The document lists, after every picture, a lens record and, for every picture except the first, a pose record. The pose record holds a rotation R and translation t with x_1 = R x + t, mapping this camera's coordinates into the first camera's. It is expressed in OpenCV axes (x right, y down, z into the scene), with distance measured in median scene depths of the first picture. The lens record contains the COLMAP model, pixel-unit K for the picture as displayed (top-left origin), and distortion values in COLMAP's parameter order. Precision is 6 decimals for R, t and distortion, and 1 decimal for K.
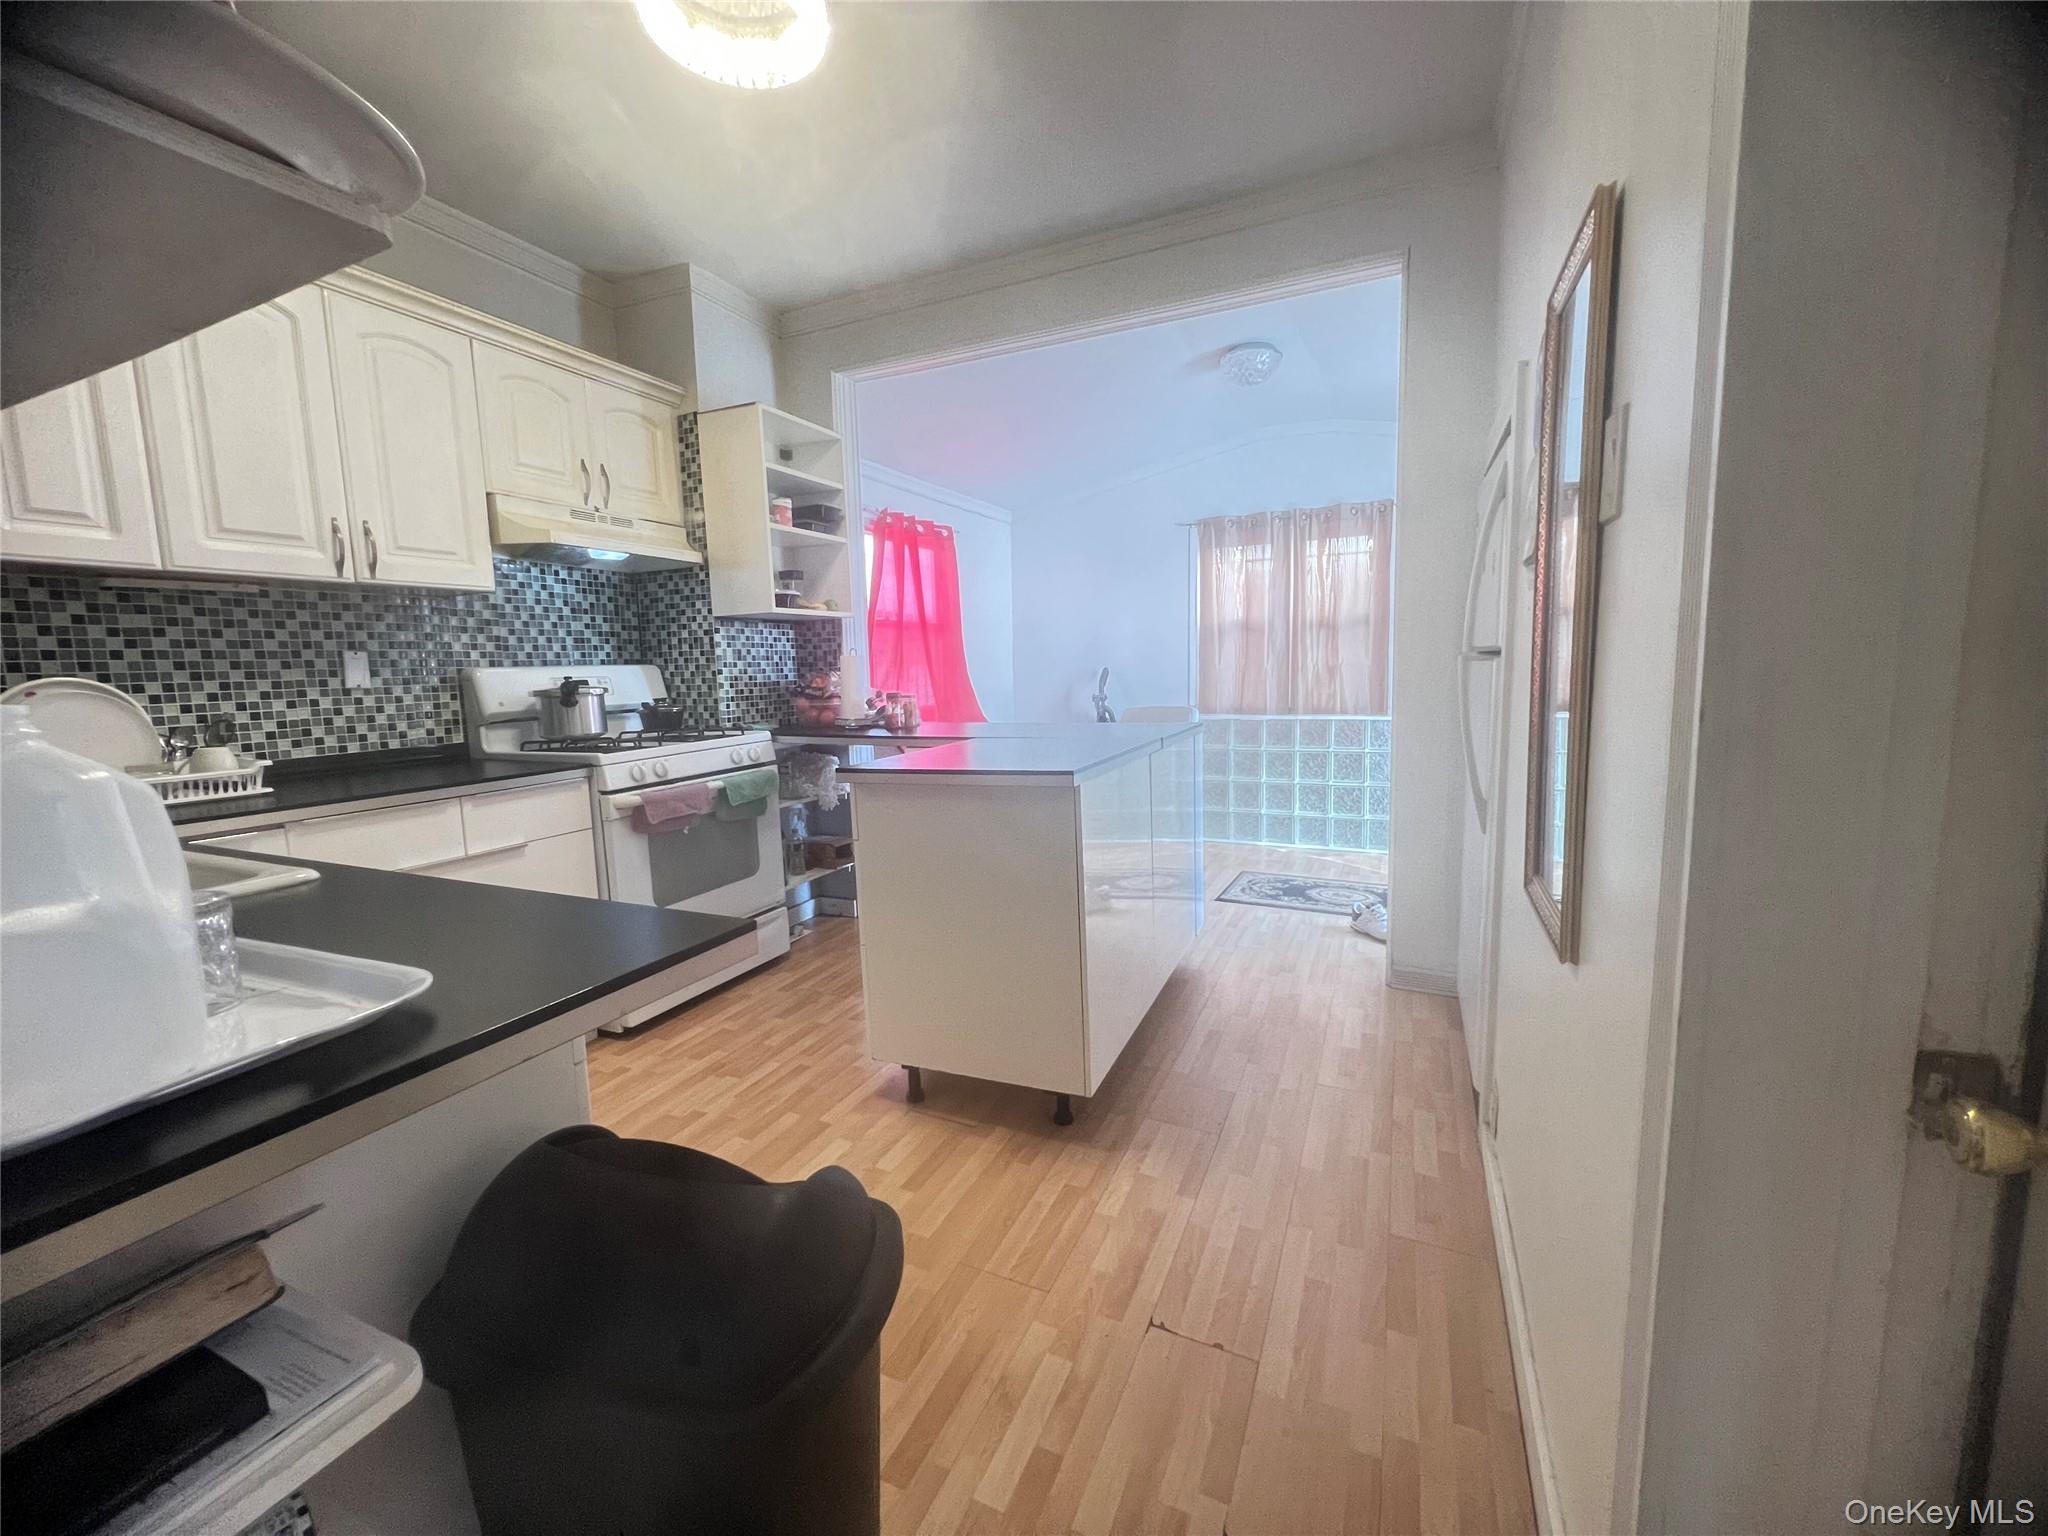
lens RADIAL K [[815.9, 0, 1014.7], [0, 815.9, 764.8], [0, 0, 1]] dist [-0.000784, 0.000121]
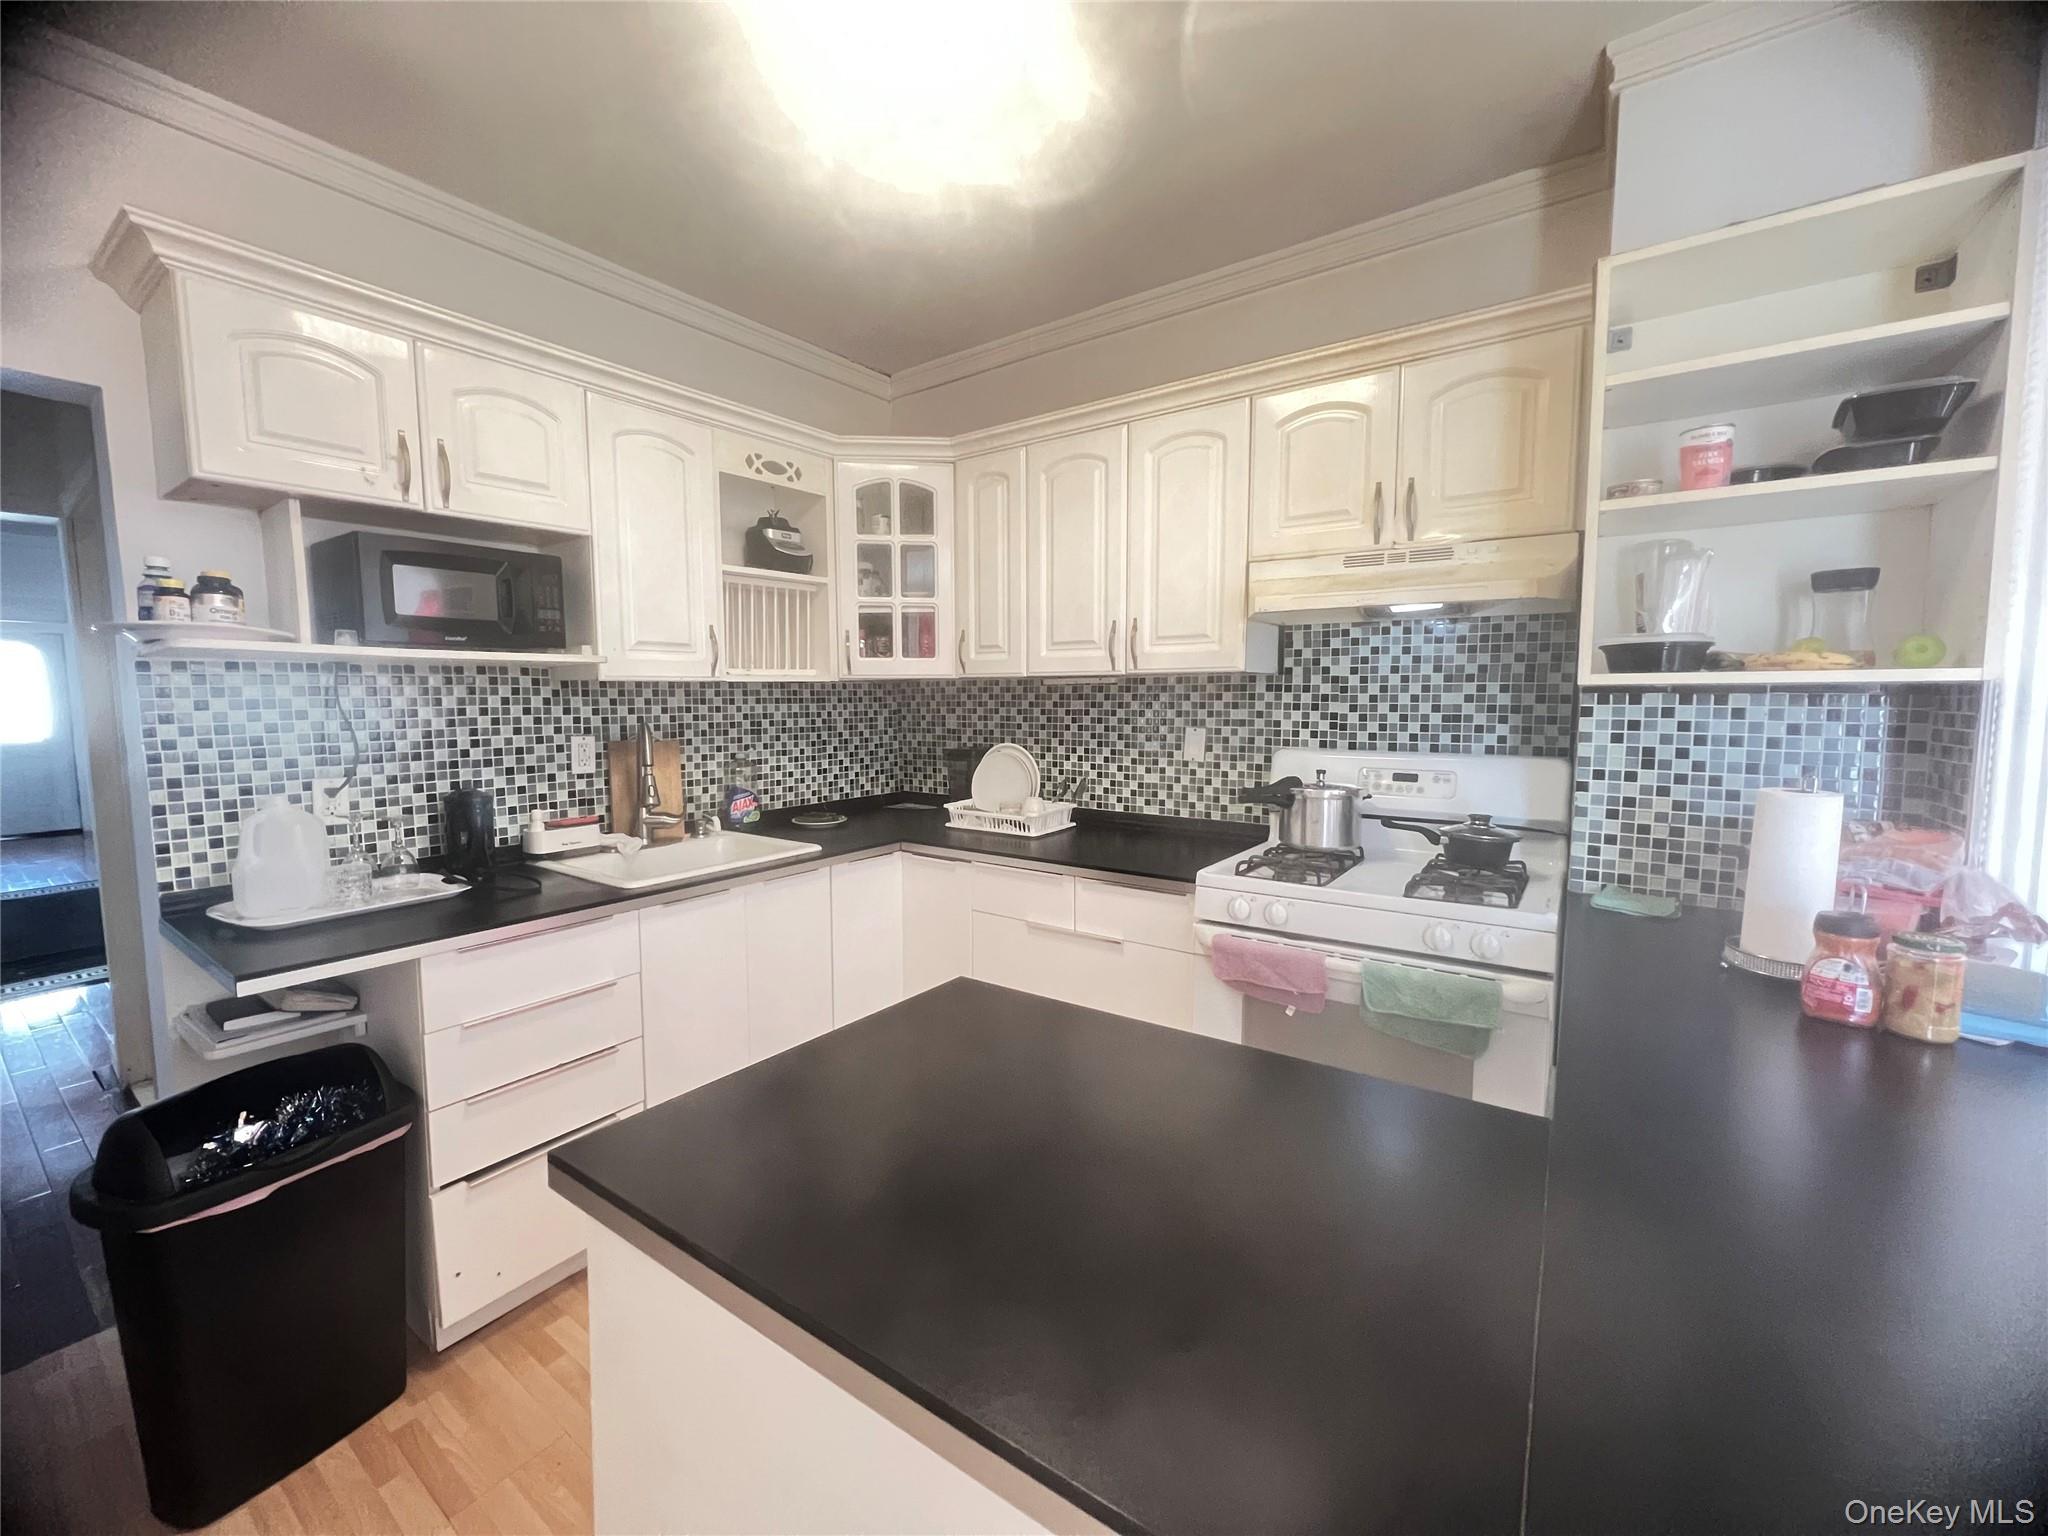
lens RADIAL K [[815.9, 0, 1019.4], [0, 815.9, 764.7], [0, 0, 1]] dist [-0.000784, 0.000121]
pose [[-0.182776, 0.110793, -0.976892, 0.277072], [-0.114516, 0.984467, 0.133078, -0.181883], [0.976463, 0.136193, -0.167249, 0.830681]]
